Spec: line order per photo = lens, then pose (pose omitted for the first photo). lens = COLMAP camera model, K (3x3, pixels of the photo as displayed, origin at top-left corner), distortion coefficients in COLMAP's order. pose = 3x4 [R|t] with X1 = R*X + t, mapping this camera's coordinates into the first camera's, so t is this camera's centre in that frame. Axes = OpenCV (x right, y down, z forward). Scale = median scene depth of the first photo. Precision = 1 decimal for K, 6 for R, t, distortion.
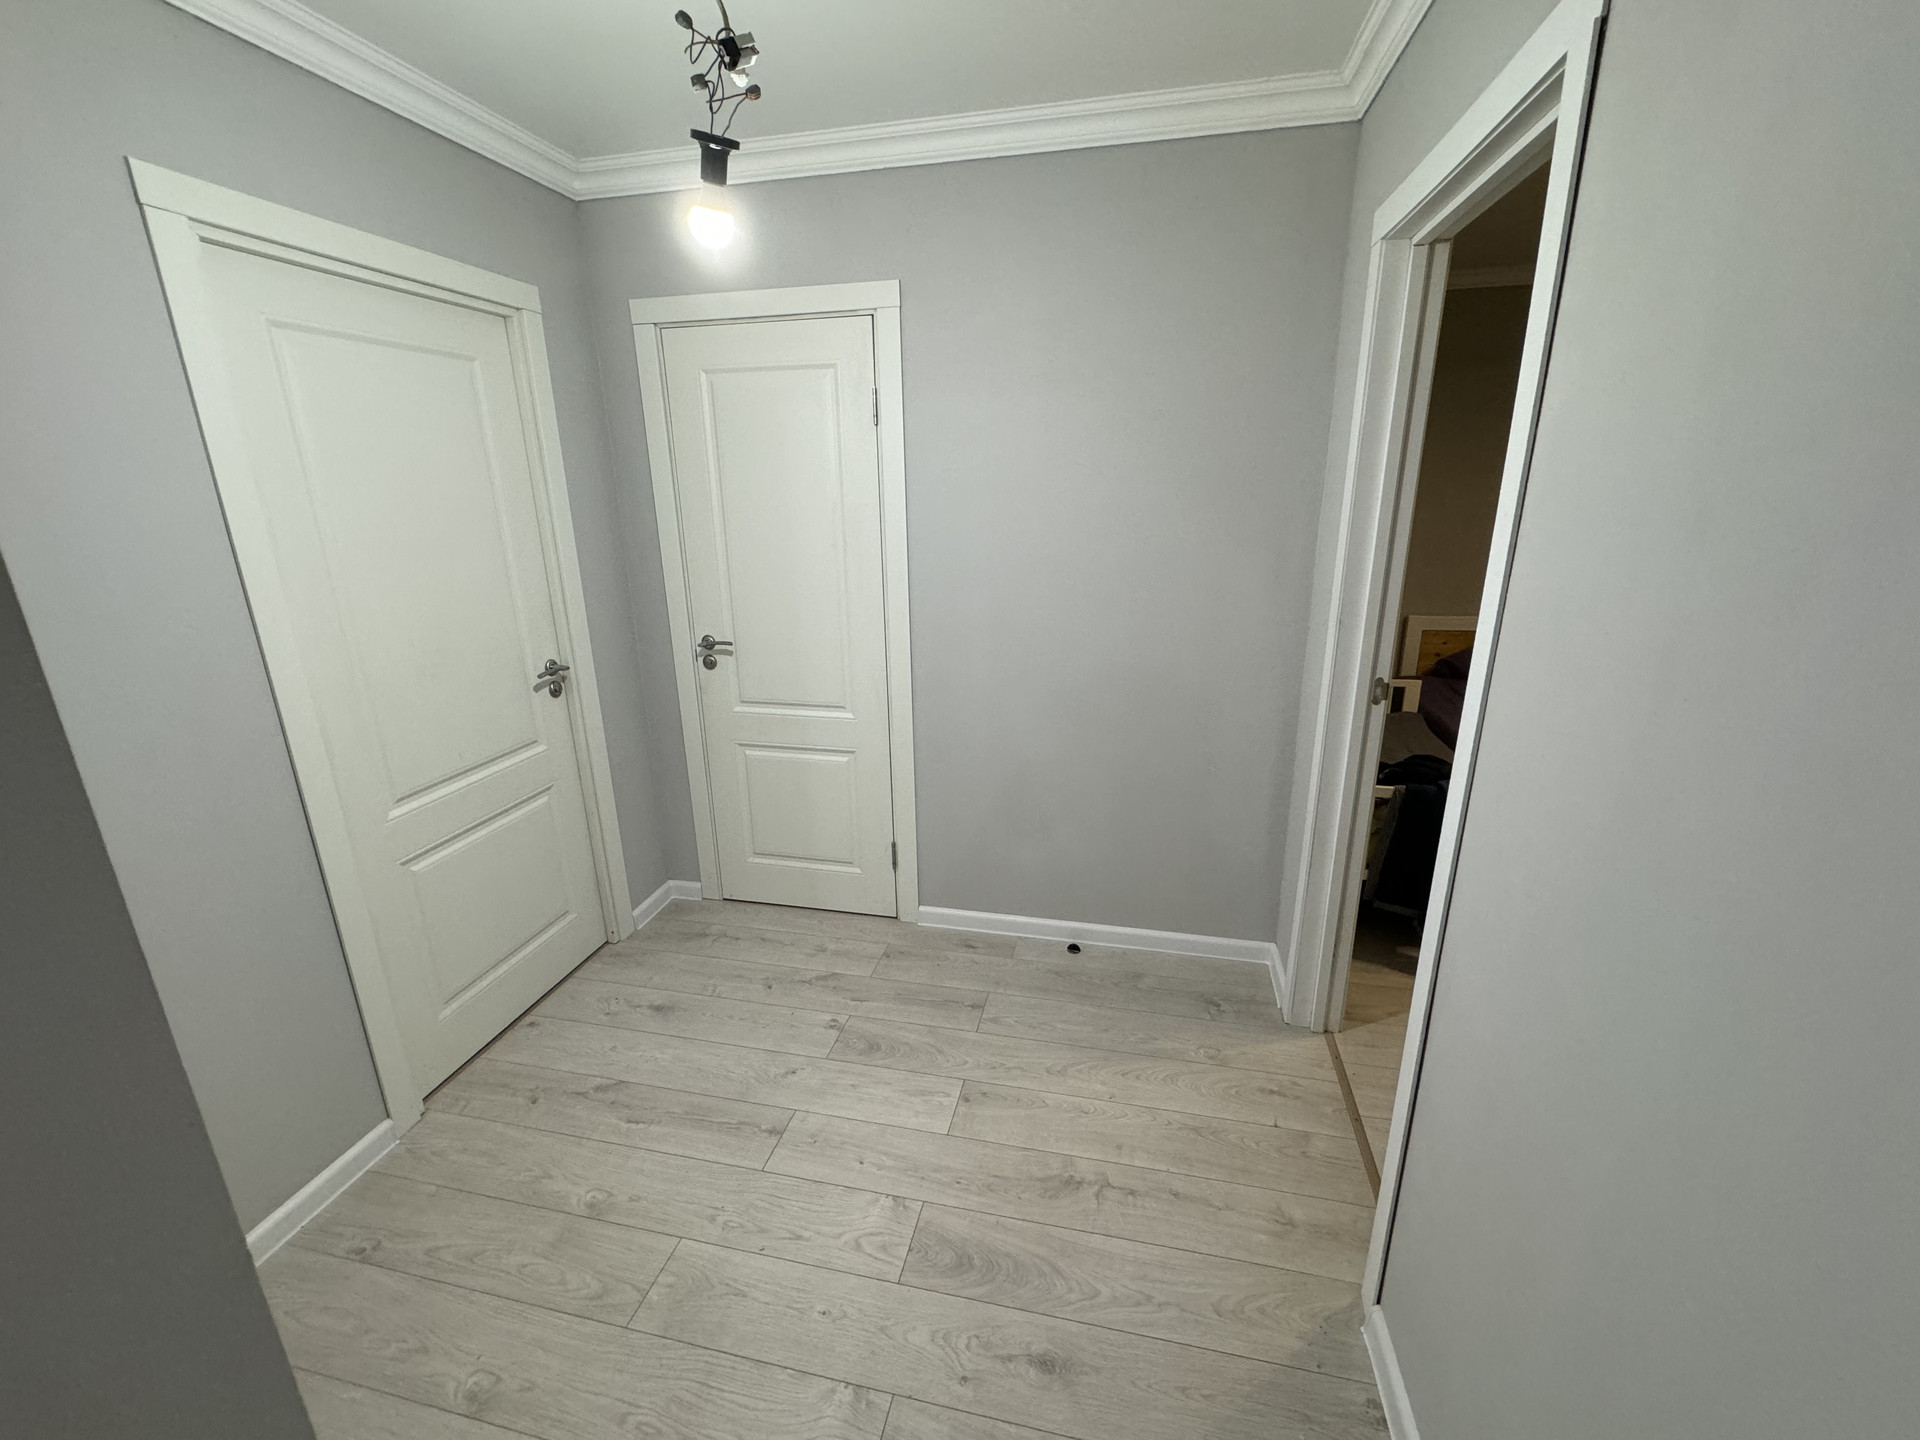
lens RADIAL K [[757.6, 0, 960.0], [0, 757.6, 720.0], [0, 0, 1]] dist [-0.002465, -0.000525]
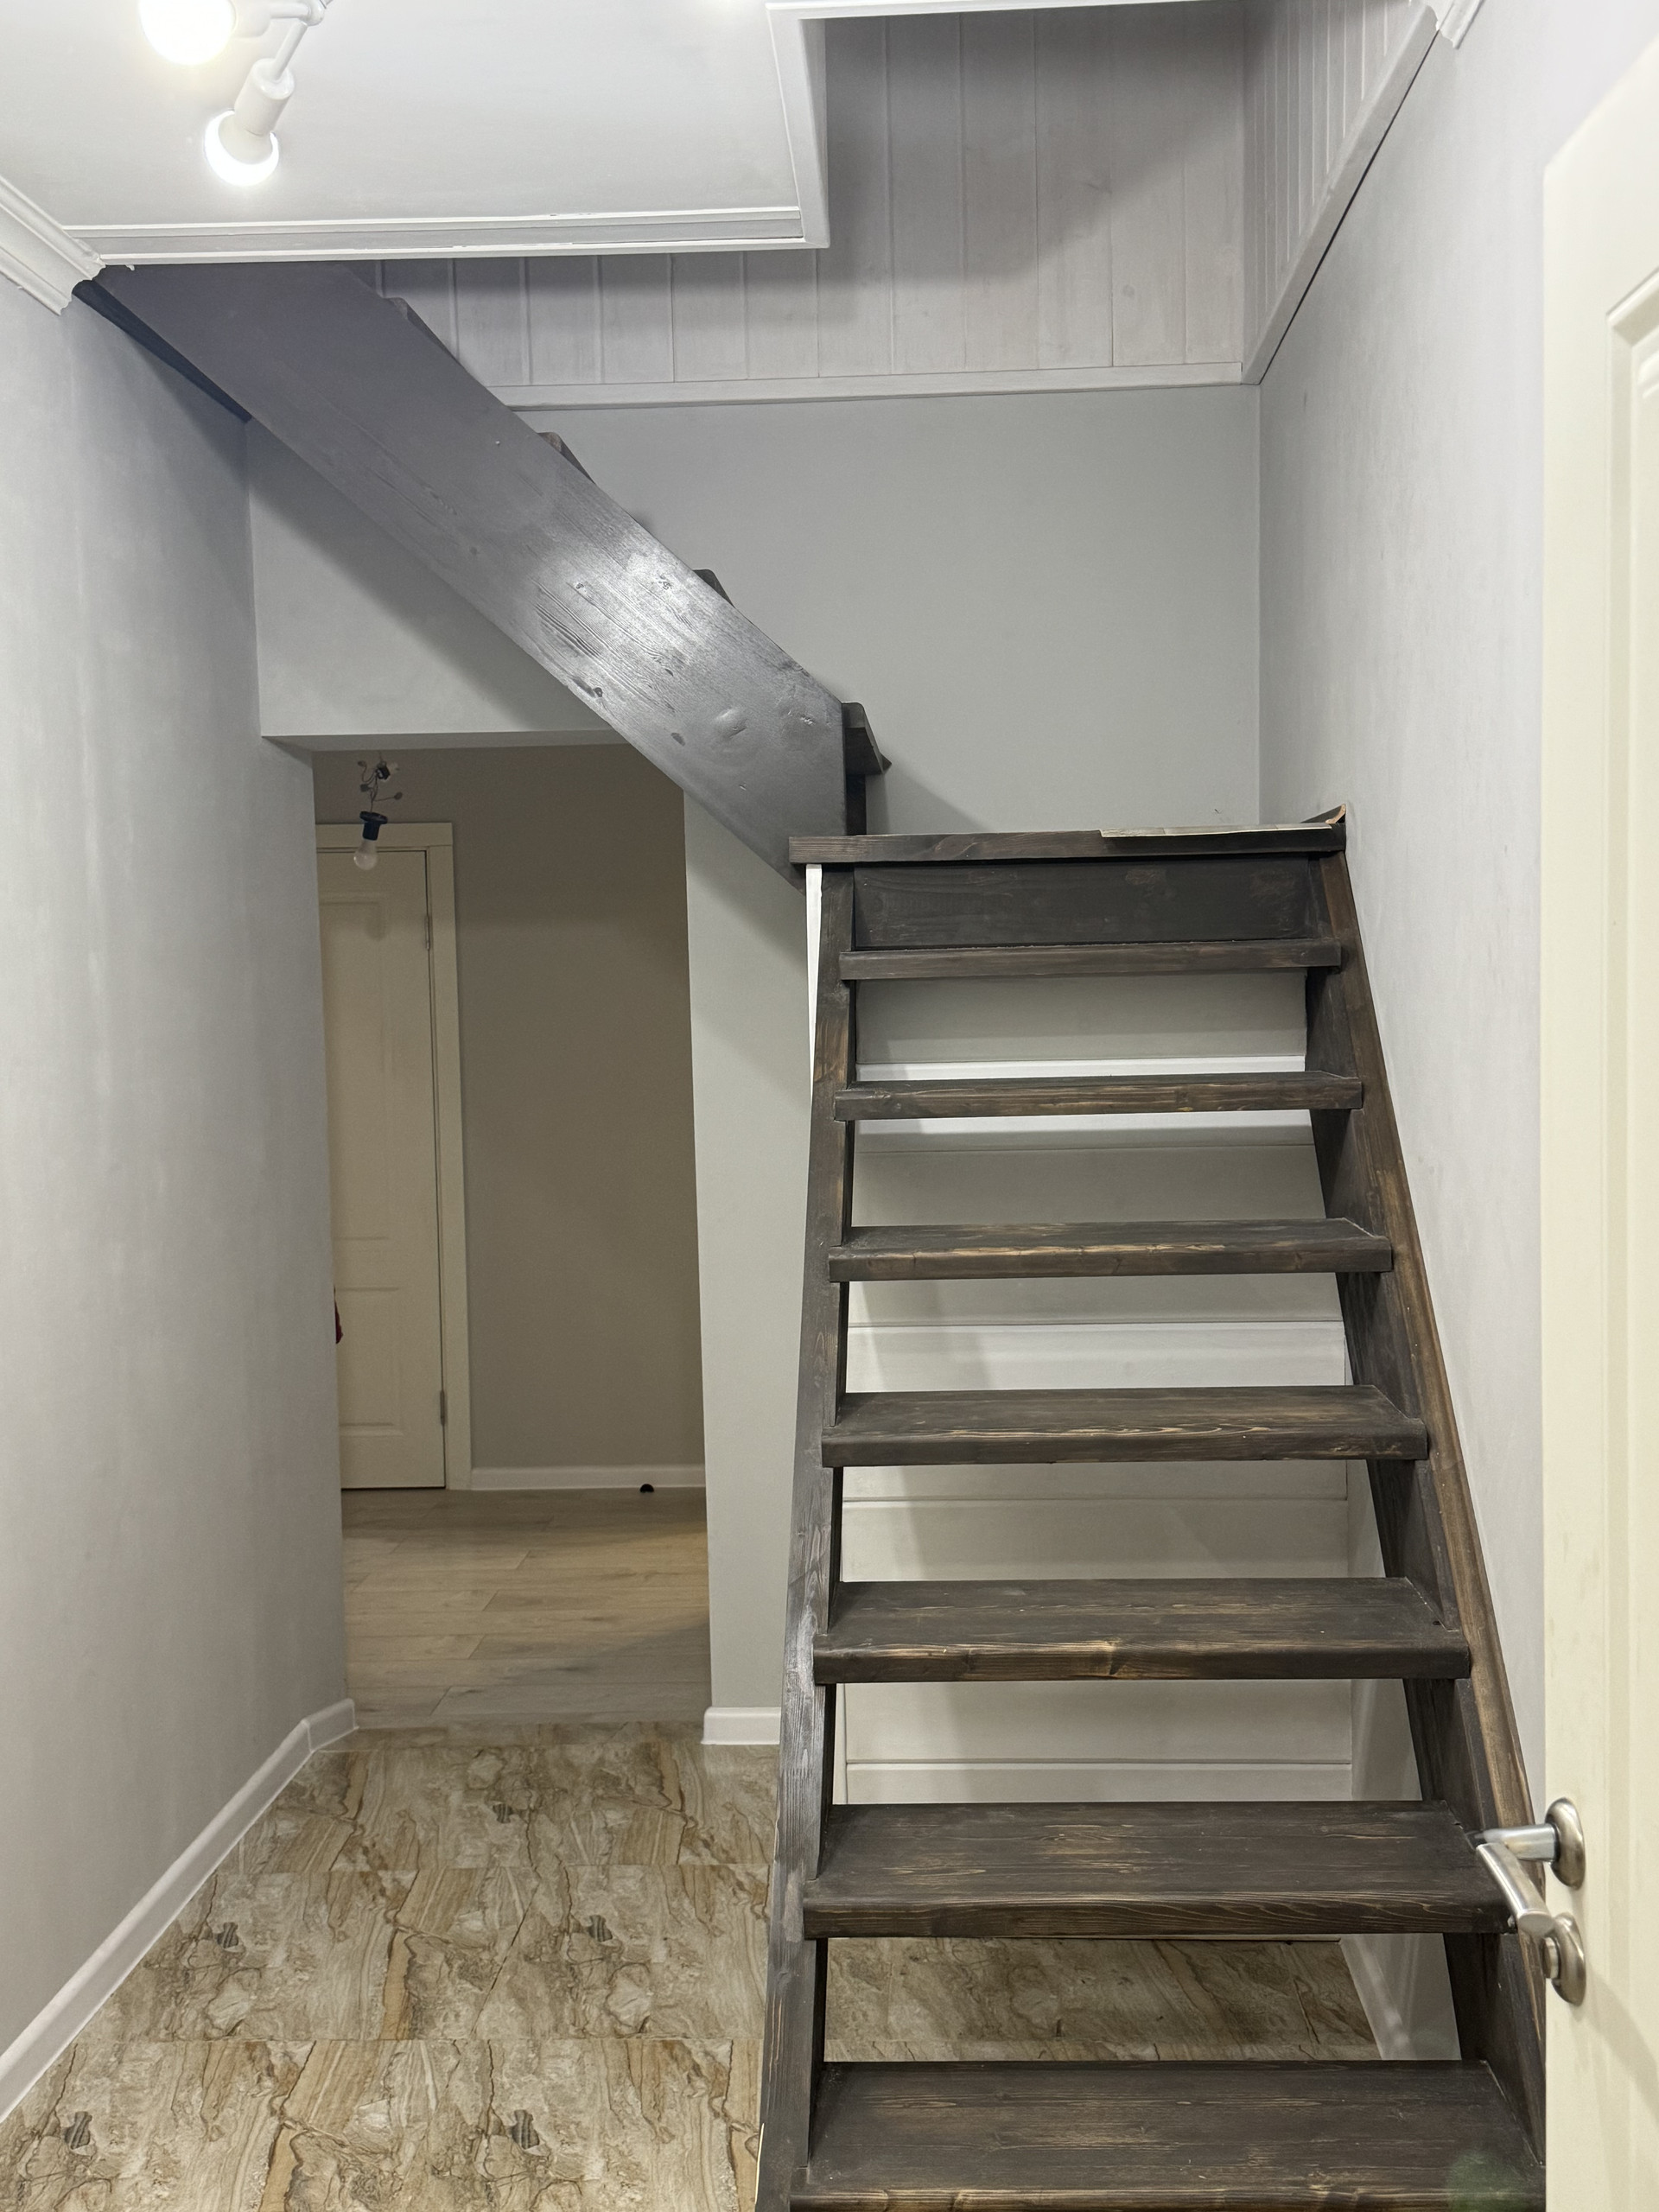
lens RADIAL K [[1901.4, 0, 829.5], [0, 1901.4, 1106.0], [0, 0, 1]] dist [0.158894, -0.255640]
pose [[0.982706, -0.014037, 0.184642, -0.106885], [0.056043, 0.972905, -0.224308, 0.753113], [-0.176490, 0.230777, 0.956866, -2.700055]]
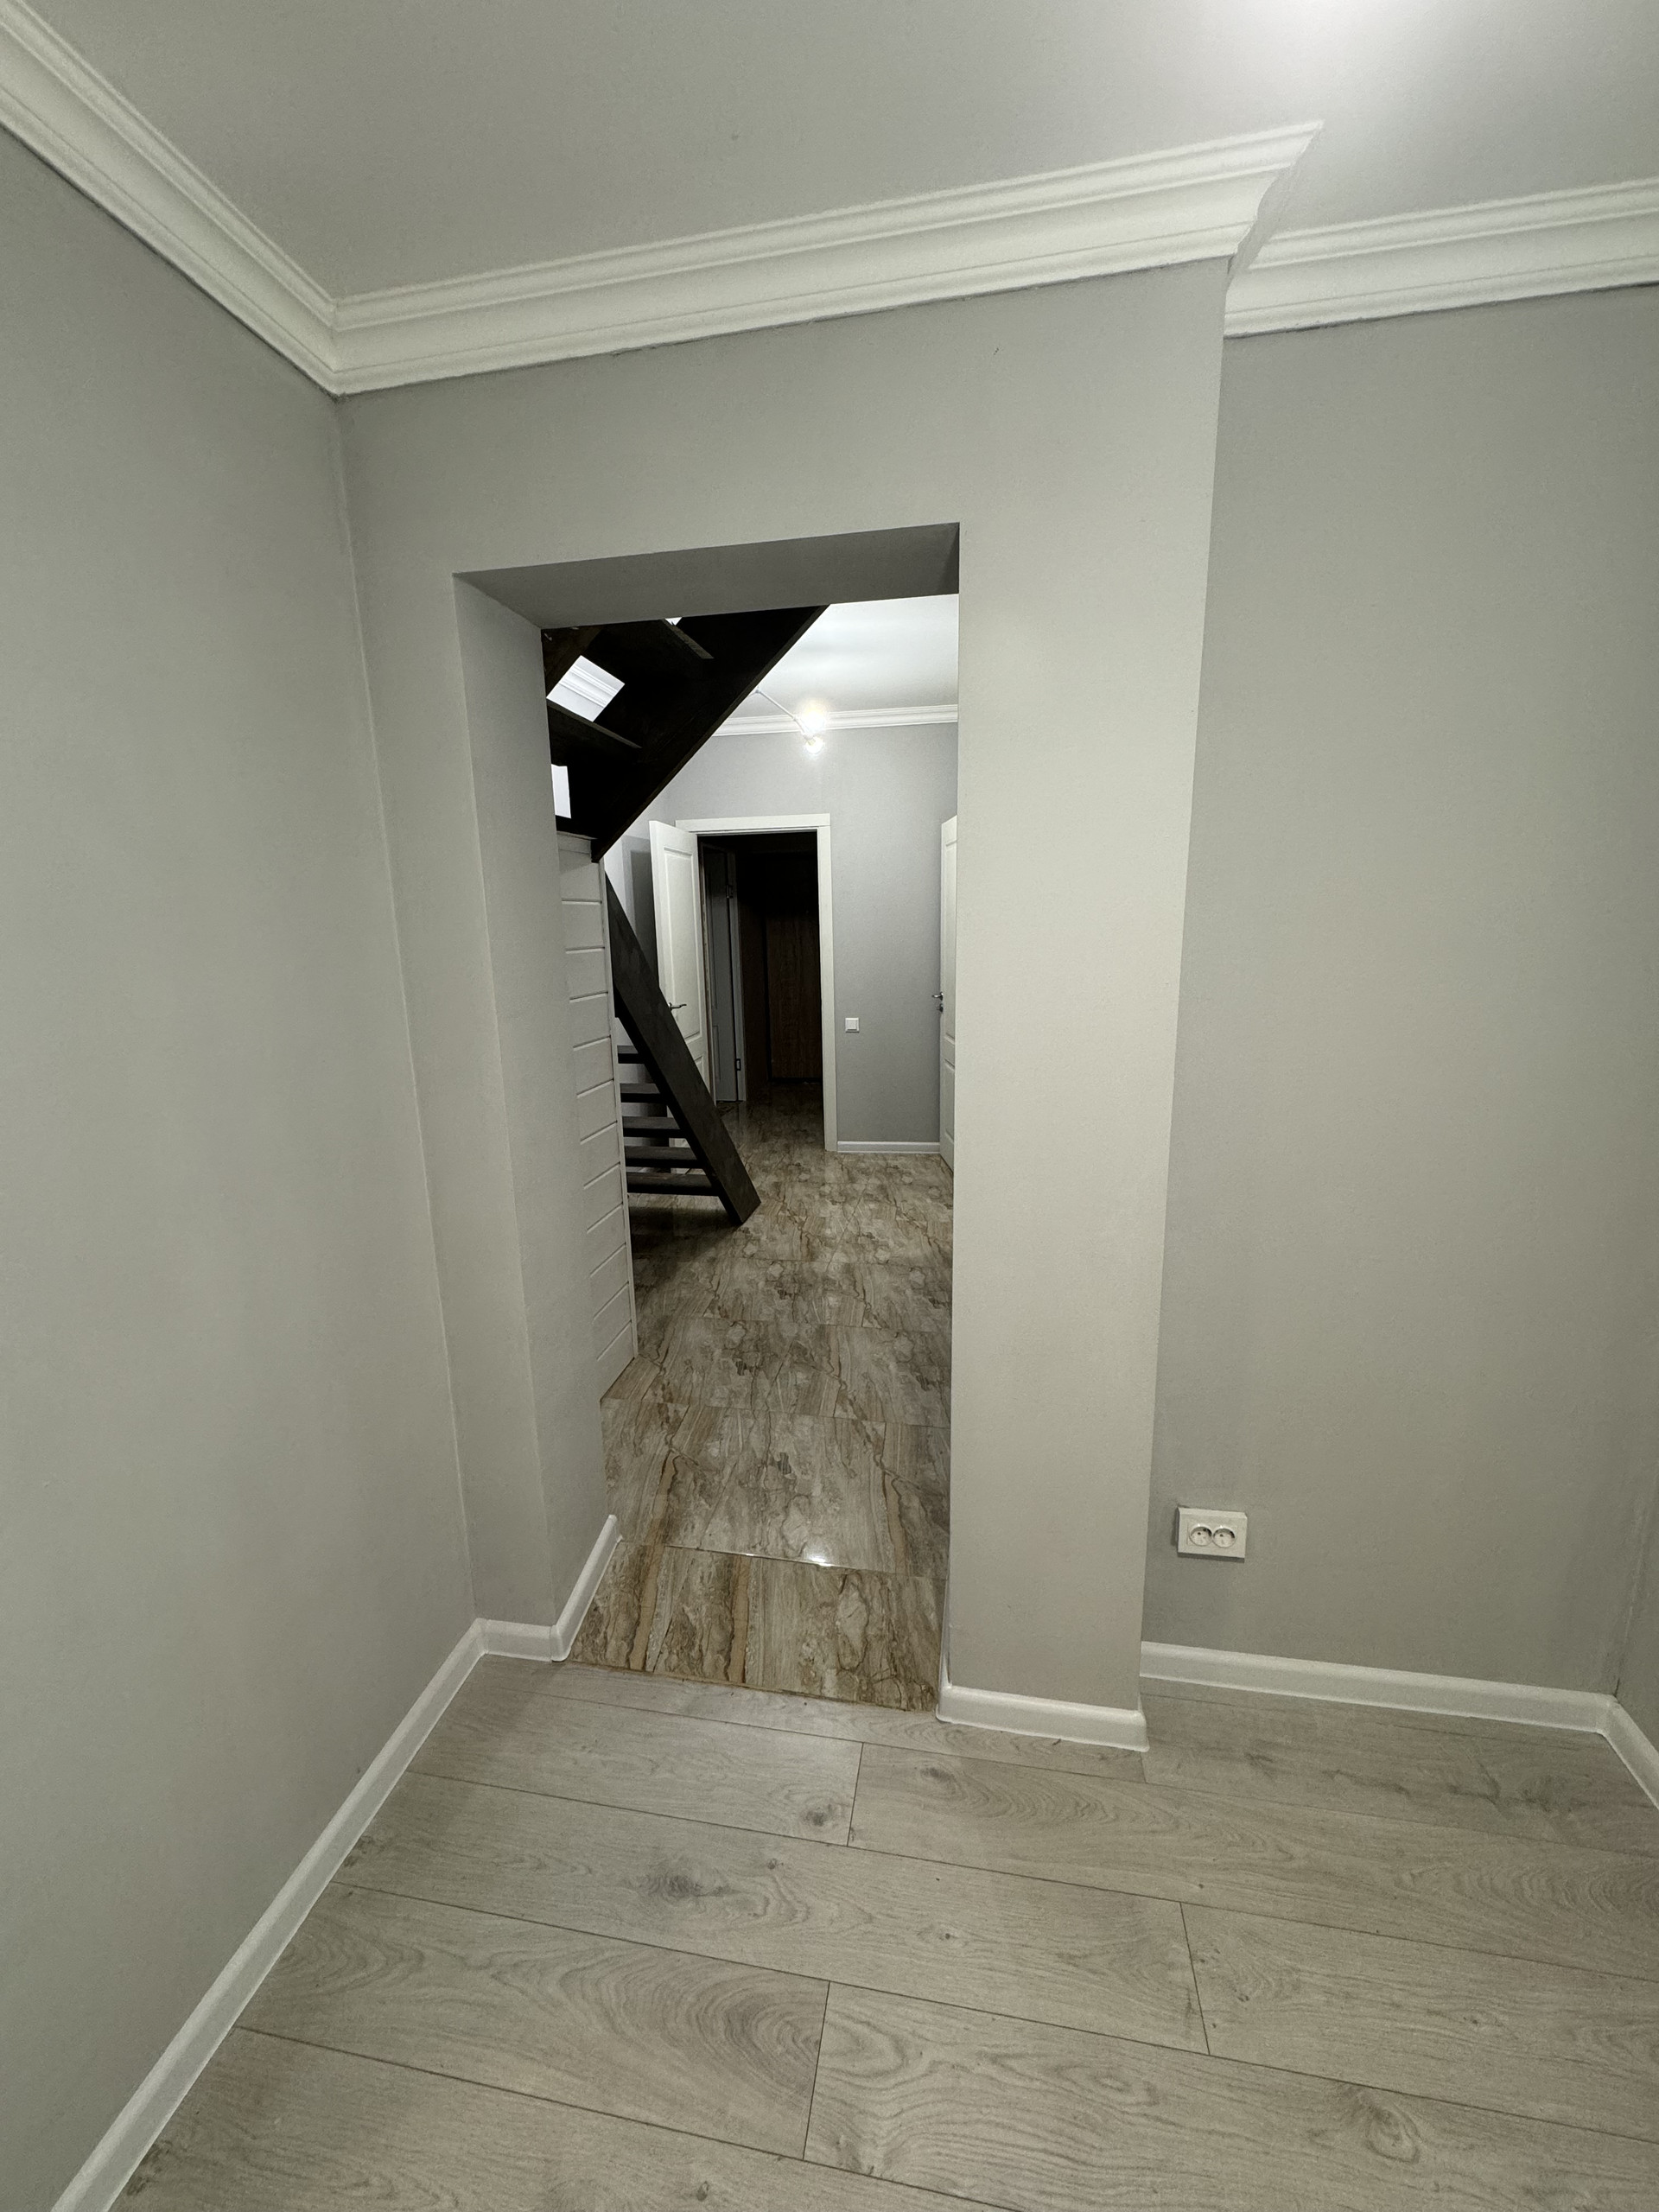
lens RADIAL K [[872.8, 0, 829.5], [0, 872.8, 1106.0], [0, 0, 1]] dist [-0.002465, -0.000525]
pose [[-0.998042, 0.048249, -0.039803, -0.125250], [0.023185, 0.876403, 0.481019, -0.366541], [0.058093, 0.479155, -0.875806, 1.208160]]
